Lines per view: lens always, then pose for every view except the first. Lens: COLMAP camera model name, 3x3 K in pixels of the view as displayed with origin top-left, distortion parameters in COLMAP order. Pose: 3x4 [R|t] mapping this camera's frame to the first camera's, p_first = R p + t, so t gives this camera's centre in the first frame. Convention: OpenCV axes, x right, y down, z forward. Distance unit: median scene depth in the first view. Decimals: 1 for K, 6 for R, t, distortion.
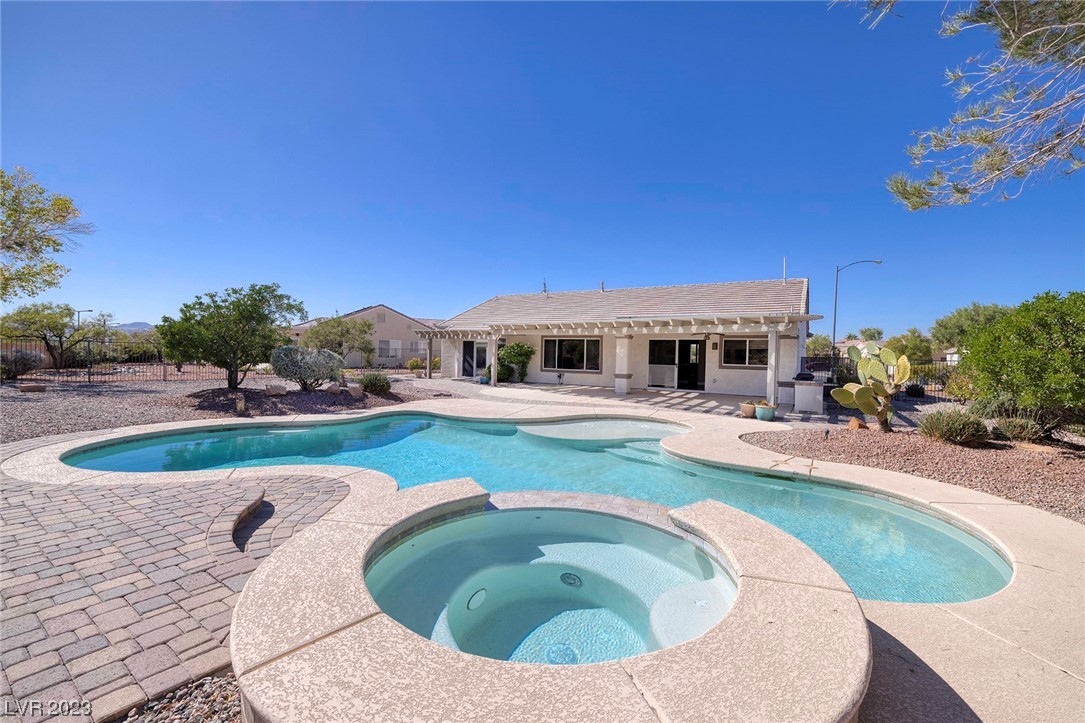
lens RADIAL K [[466.6, 0, 542.5], [0, 466.6, 361.5], [0, 0, 1]] dist [0.001851, 0.000520]
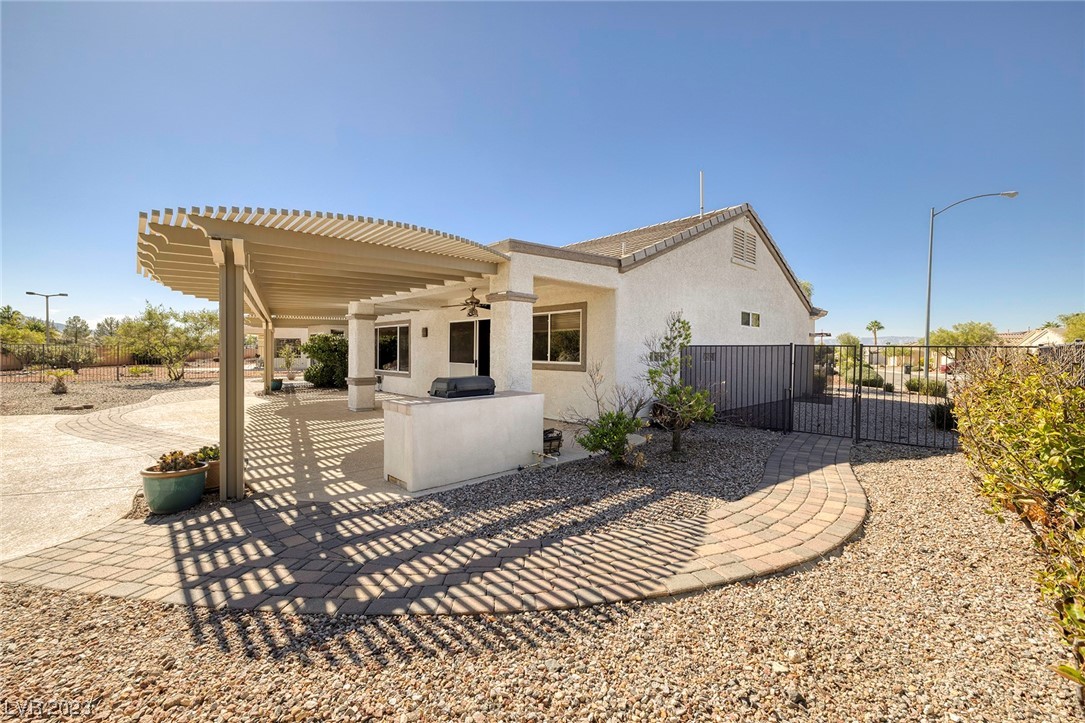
lens RADIAL K [[466.6, 0, 542.5], [0, 466.6, 361.5], [0, 0, 1]] dist [0.001851, 0.000520]
pose [[0.967091, -0.014073, -0.254041, 0.521258], [0.015246, 0.999880, 0.002650, 0.005316], [0.253973, -0.006436, 0.967190, 0.445001]]
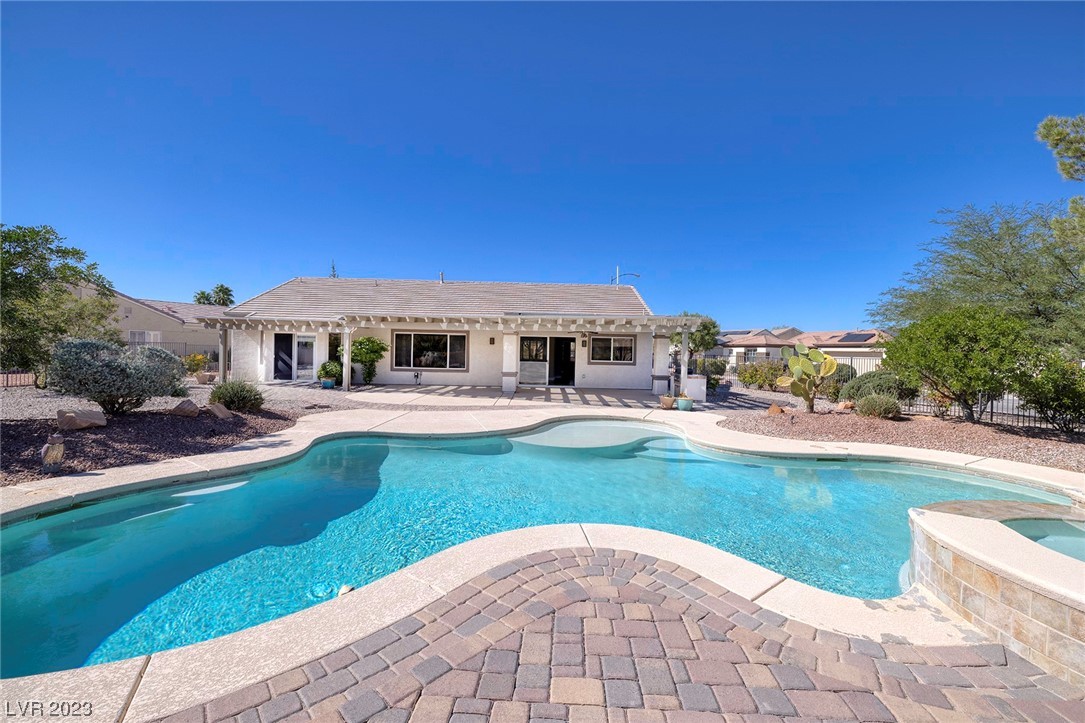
lens RADIAL K [[460.9, 0, 548.2], [0, 460.9, 359.6], [0, 0, 1]] dist [0.000635, 0.000132]
pose [[0.835084, -0.011822, 0.549995, -0.269777], [0.005856, 0.999903, 0.012600, -0.009450], [-0.550091, -0.007301, 0.835073, 0.152644]]
